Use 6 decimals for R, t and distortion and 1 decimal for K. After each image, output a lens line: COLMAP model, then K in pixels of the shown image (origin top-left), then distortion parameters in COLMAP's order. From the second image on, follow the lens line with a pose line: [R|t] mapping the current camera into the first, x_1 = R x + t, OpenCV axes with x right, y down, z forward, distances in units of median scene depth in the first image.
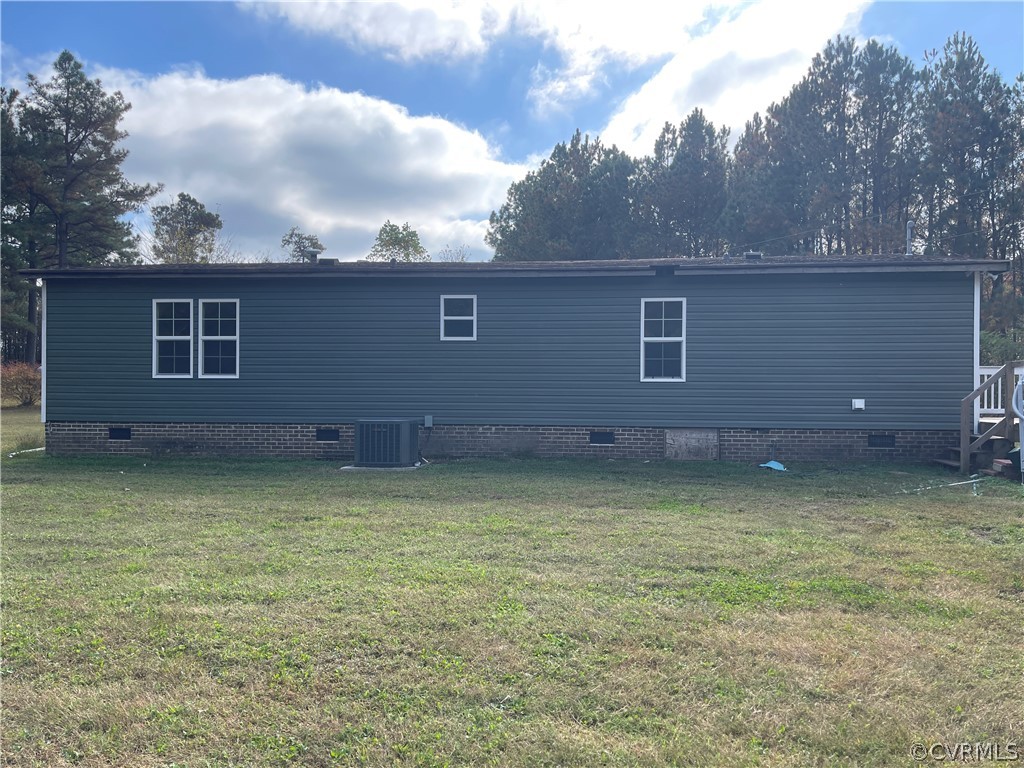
lens RADIAL K [[748.8, 0, 512.0], [0, 748.8, 384.0], [0, 0, 1]] dist [0.036861, -0.002700]
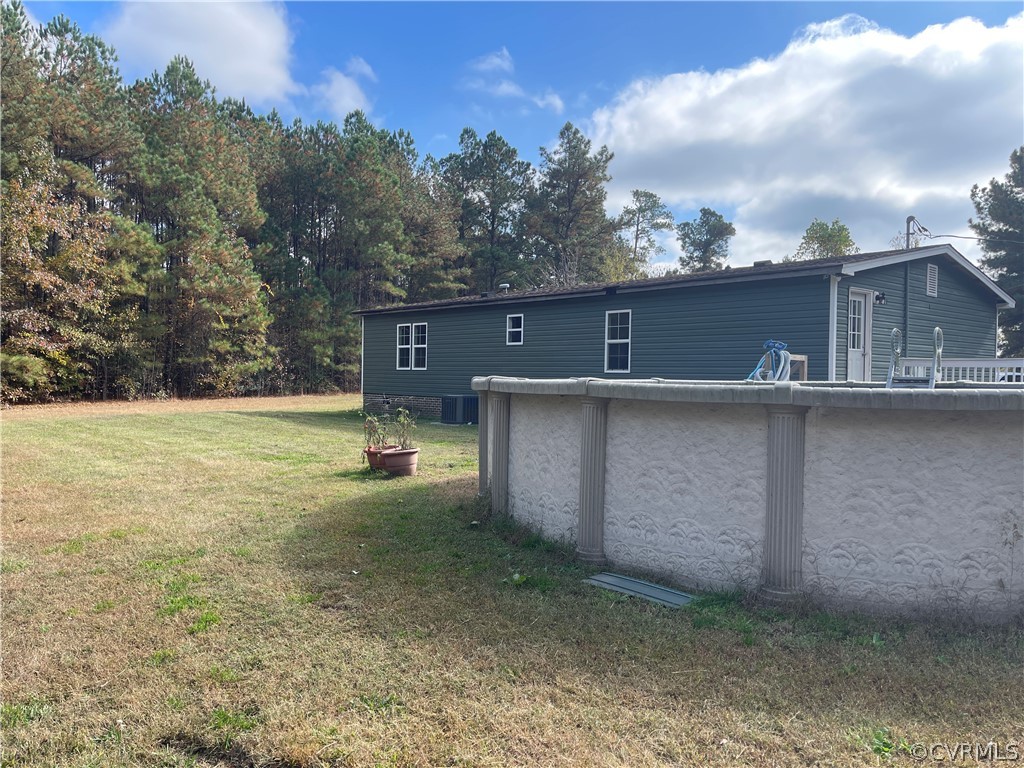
lens RADIAL K [[748.8, 0, 512.0], [0, 748.8, 384.0], [0, 0, 1]] dist [0.036861, -0.002700]
pose [[0.750182, 0.014008, -0.661083, 0.229735], [-0.012110, 0.999899, 0.007444, 0.002265], [0.661120, 0.002421, 0.750276, -0.031329]]
